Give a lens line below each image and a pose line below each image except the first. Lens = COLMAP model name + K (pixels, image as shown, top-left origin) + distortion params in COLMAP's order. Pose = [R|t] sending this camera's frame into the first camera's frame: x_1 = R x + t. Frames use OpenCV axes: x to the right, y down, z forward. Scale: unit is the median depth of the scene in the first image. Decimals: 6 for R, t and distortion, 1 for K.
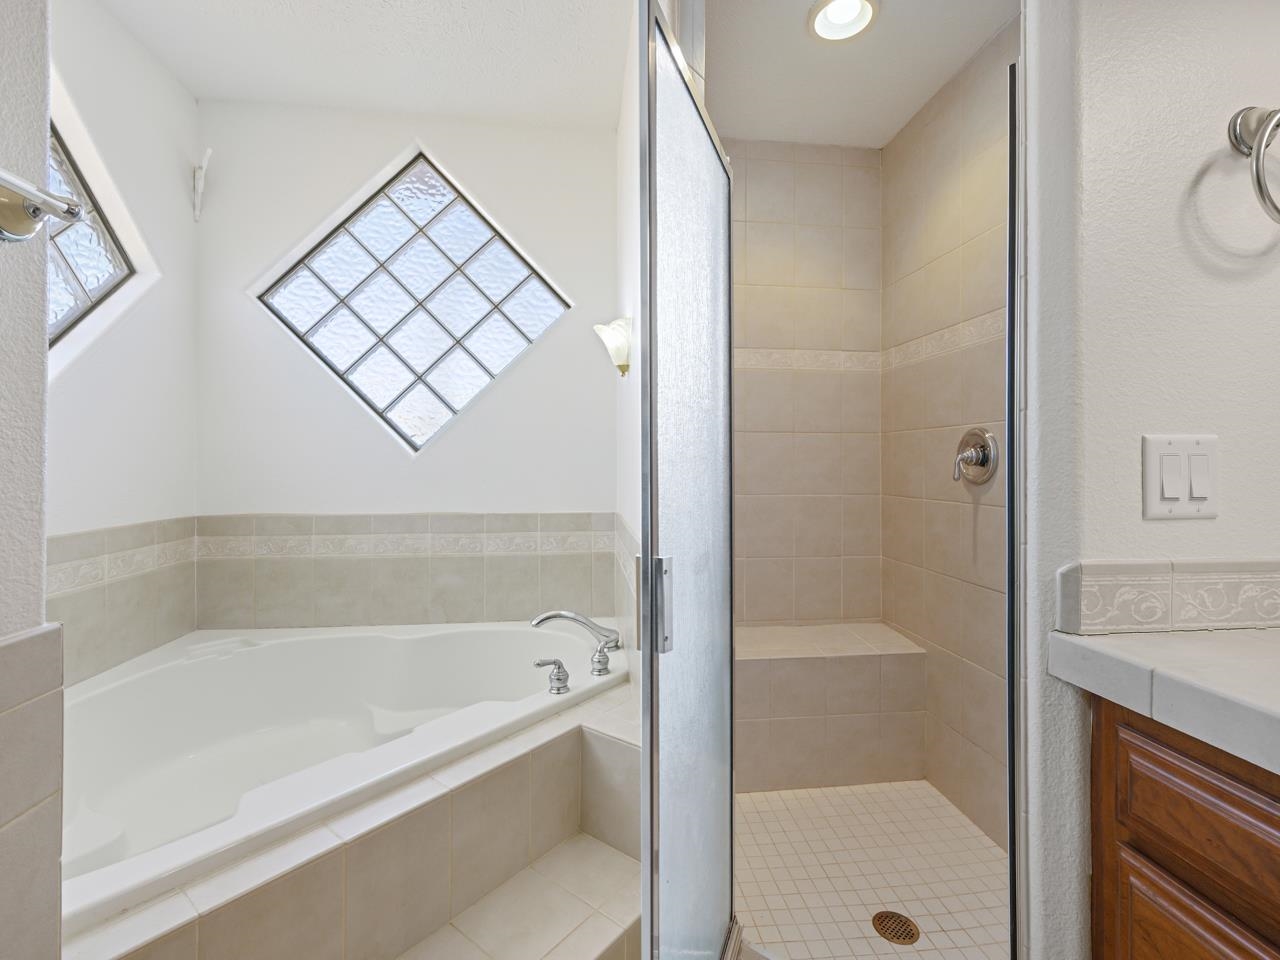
lens RADIAL K [[576.3, 0, 641.7], [0, 576.3, 469.0], [0, 0, 1]] dist [0.001389, -0.001214]
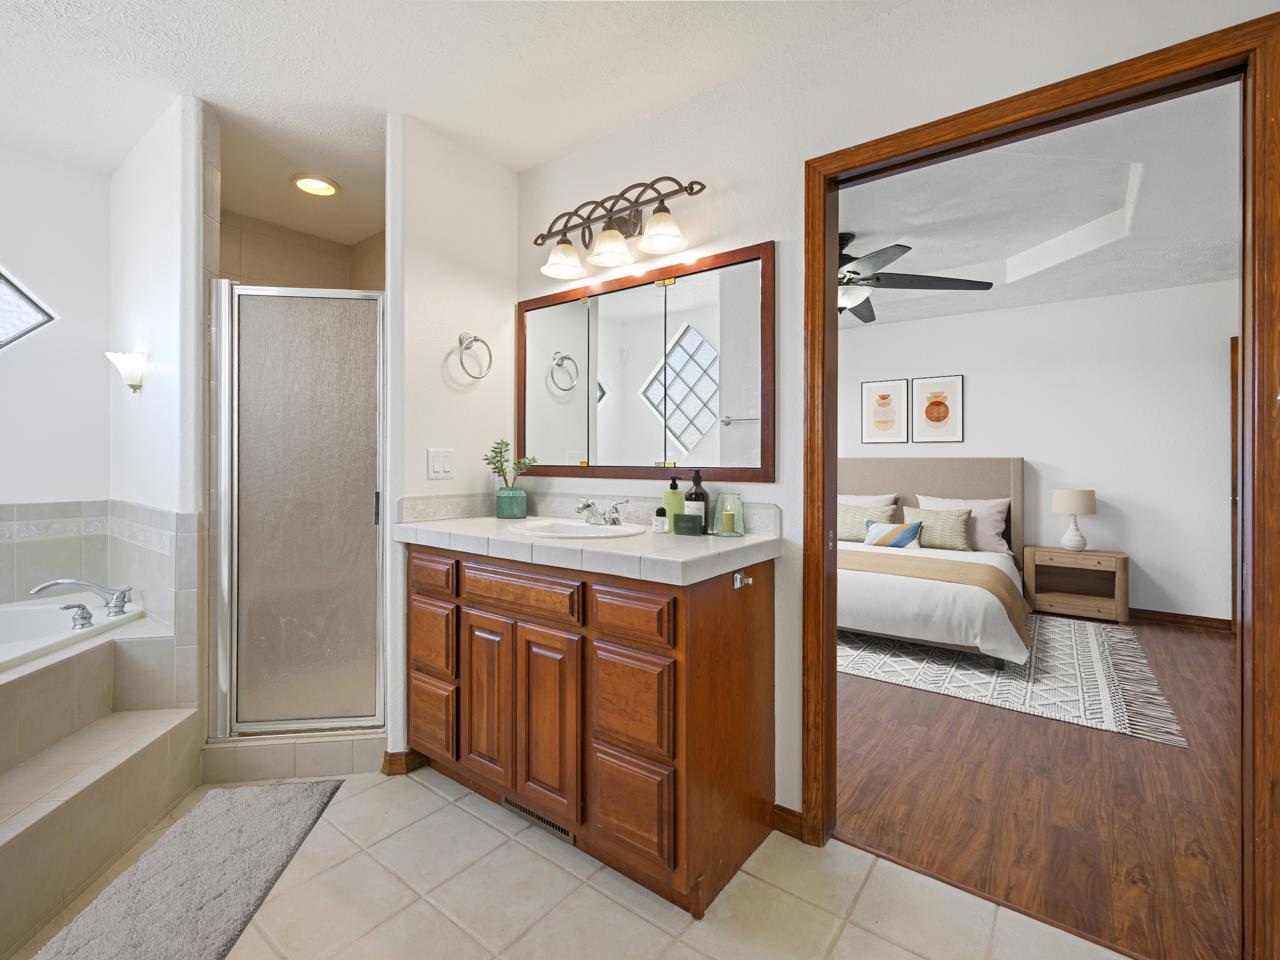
lens RADIAL K [[576.3, 0, 643.6], [0, 576.3, 467.2], [0, 0, 1]] dist [0.001389, -0.001214]
pose [[0.684485, -0.002682, 0.729022, -0.248144], [0.003866, 0.999993, 0.000050, 0.018912], [-0.729017, 0.002784, 0.684490, -0.958519]]
